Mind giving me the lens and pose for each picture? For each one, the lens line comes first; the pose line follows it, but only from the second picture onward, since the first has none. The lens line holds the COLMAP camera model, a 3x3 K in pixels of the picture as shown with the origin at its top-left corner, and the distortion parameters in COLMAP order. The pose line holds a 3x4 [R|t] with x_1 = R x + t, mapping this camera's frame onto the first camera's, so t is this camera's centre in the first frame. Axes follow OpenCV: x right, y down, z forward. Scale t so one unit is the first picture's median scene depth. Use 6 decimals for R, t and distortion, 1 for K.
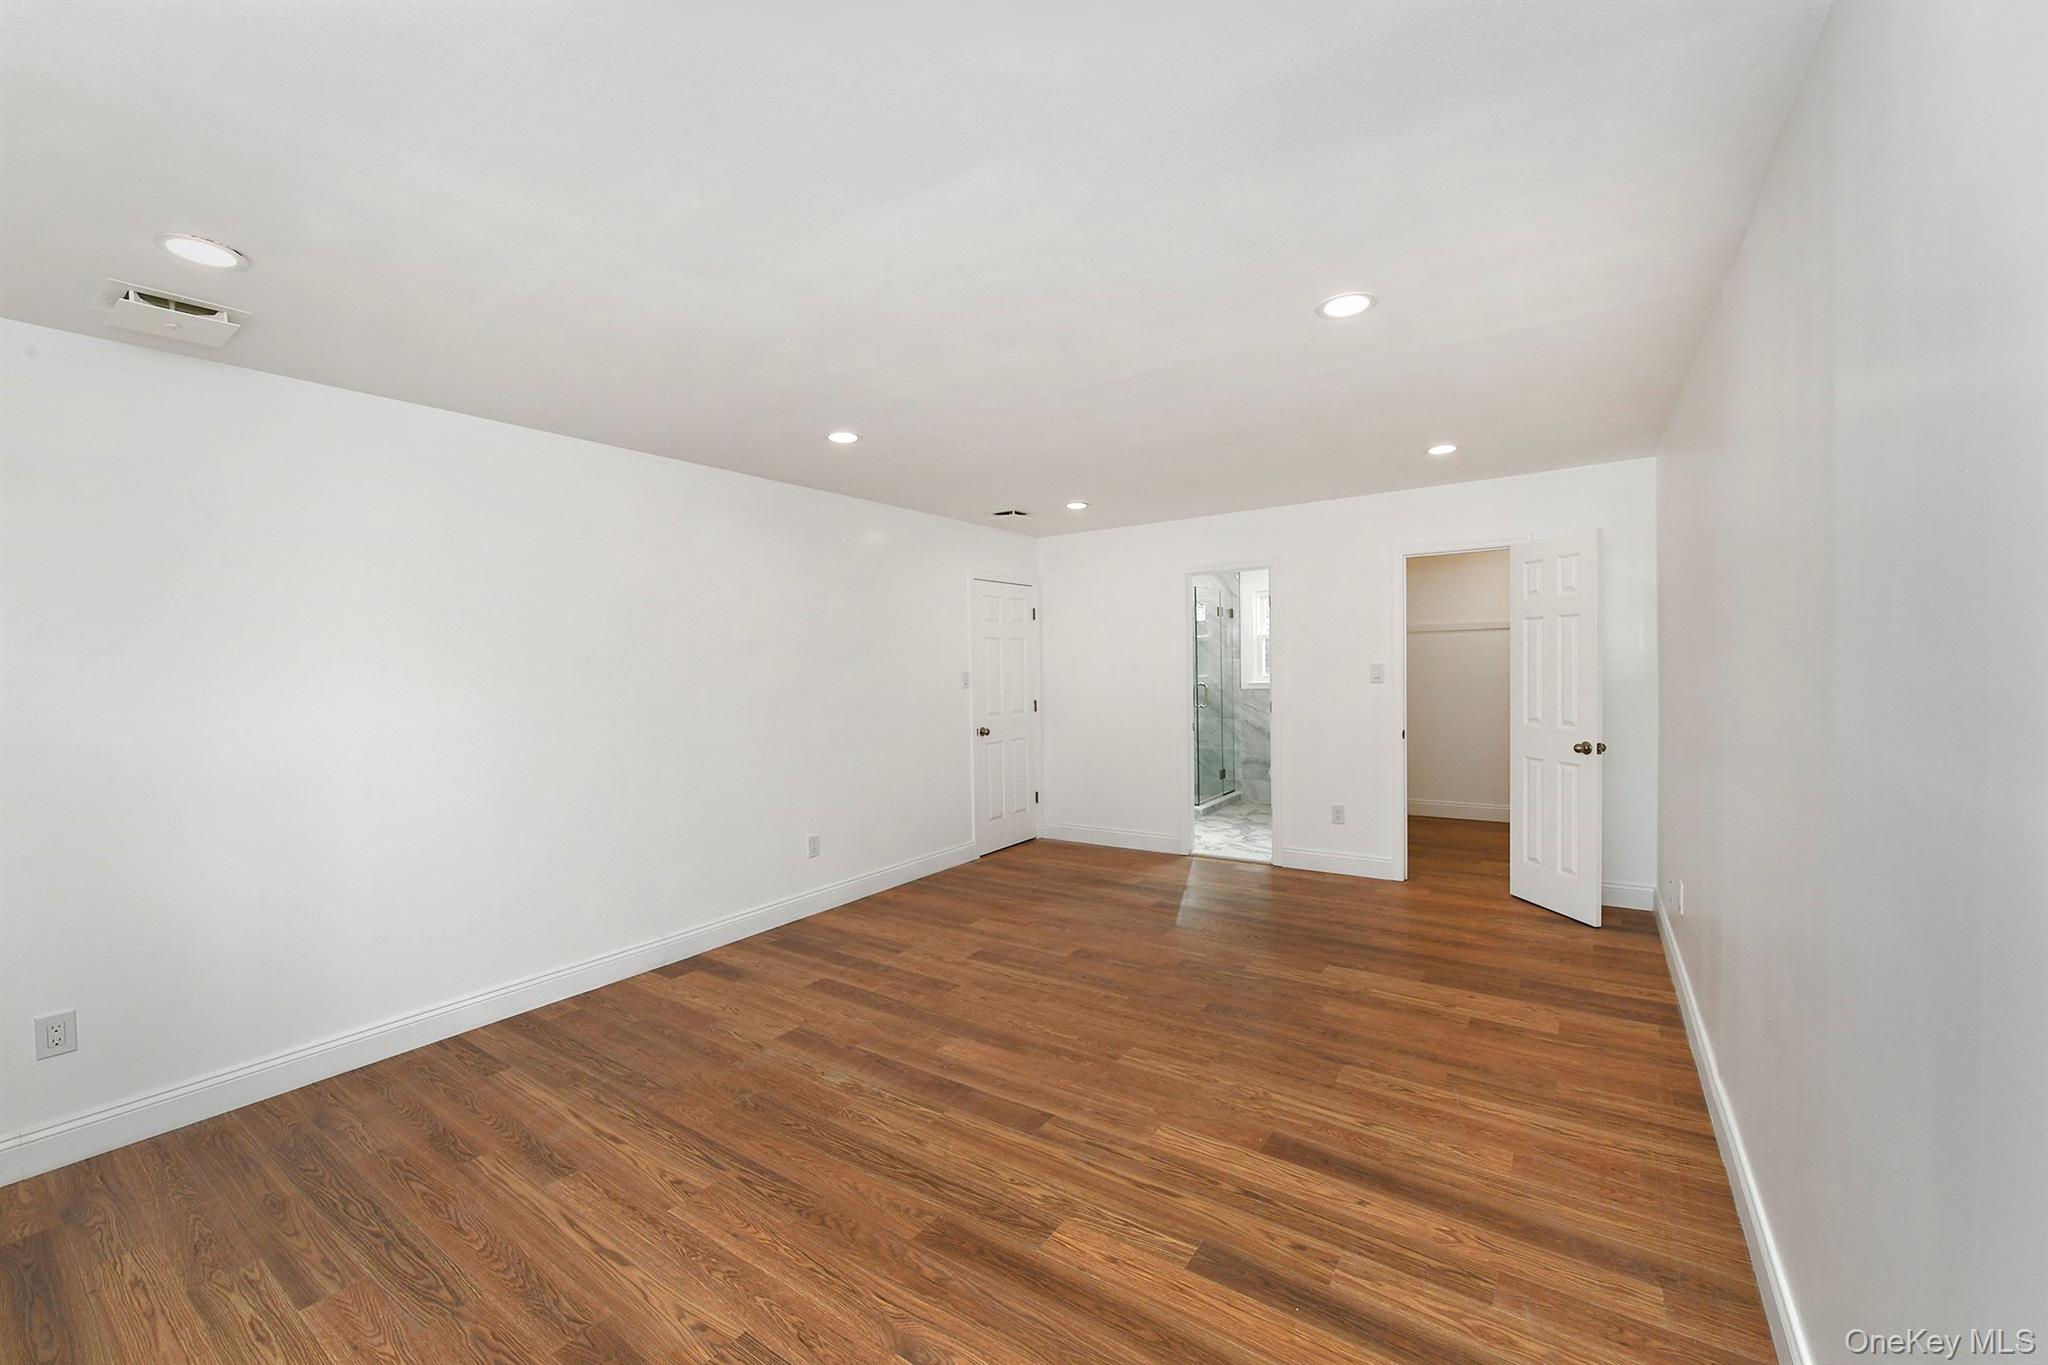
lens RADIAL K [[811.8, 0, 1028.3], [0, 811.8, 678.0], [0, 0, 1]] dist [-0.009195, 0.000383]
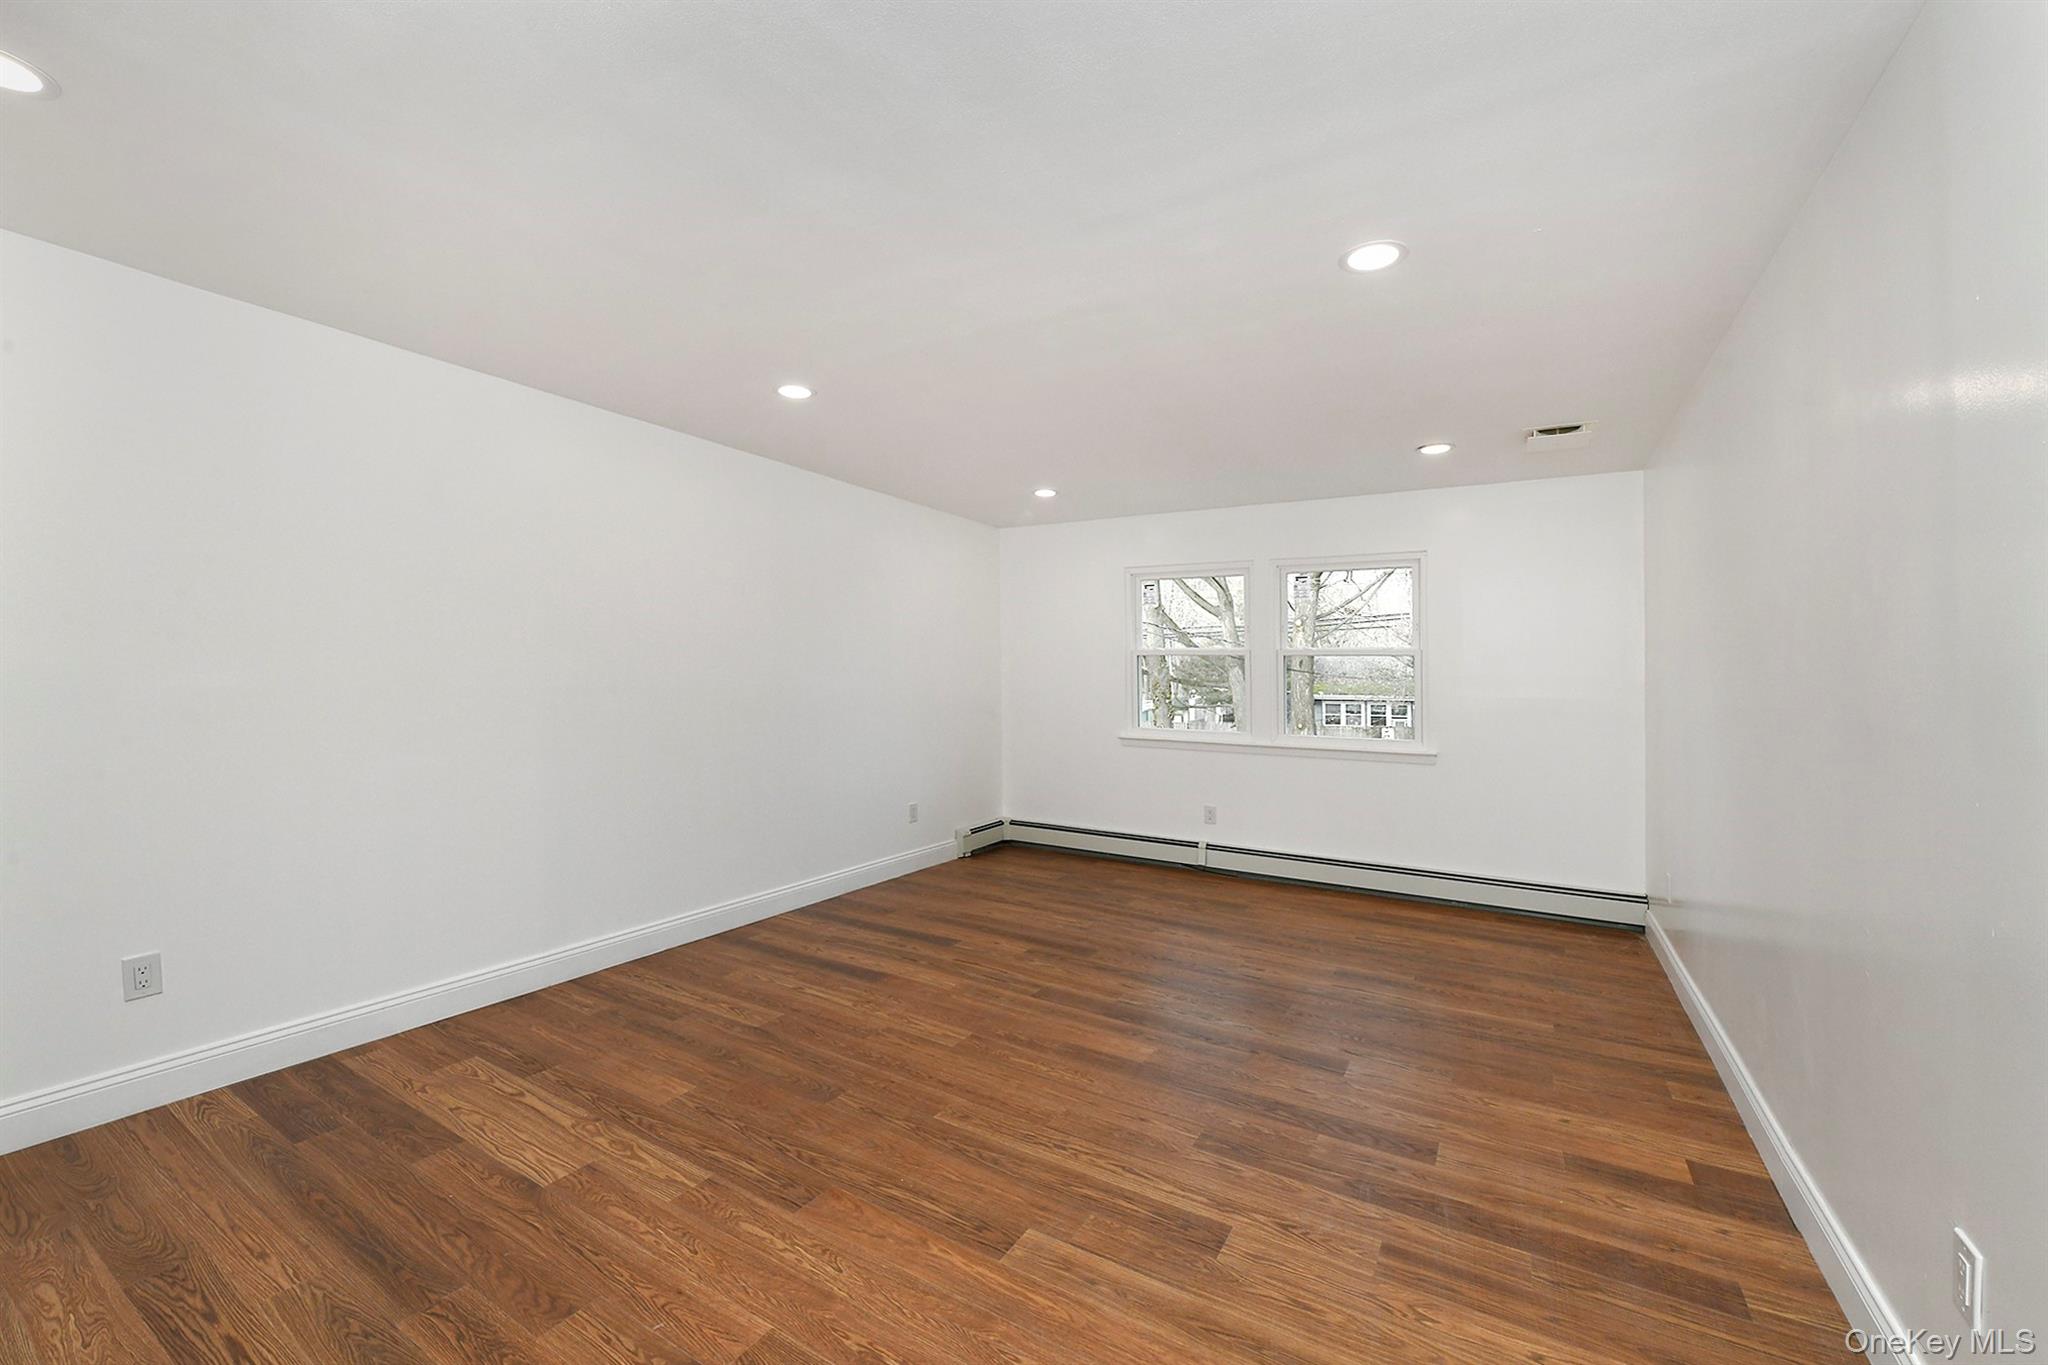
lens RADIAL K [[811.8, 0, 1024.9], [0, 811.8, 674.7], [0, 0, 1]] dist [-0.009195, 0.000383]
pose [[-0.997977, 0.005567, -0.063339, 0.102265], [0.004552, 0.999859, 0.016164, 0.003630], [0.063420, 0.015843, -0.997861, 1.963520]]
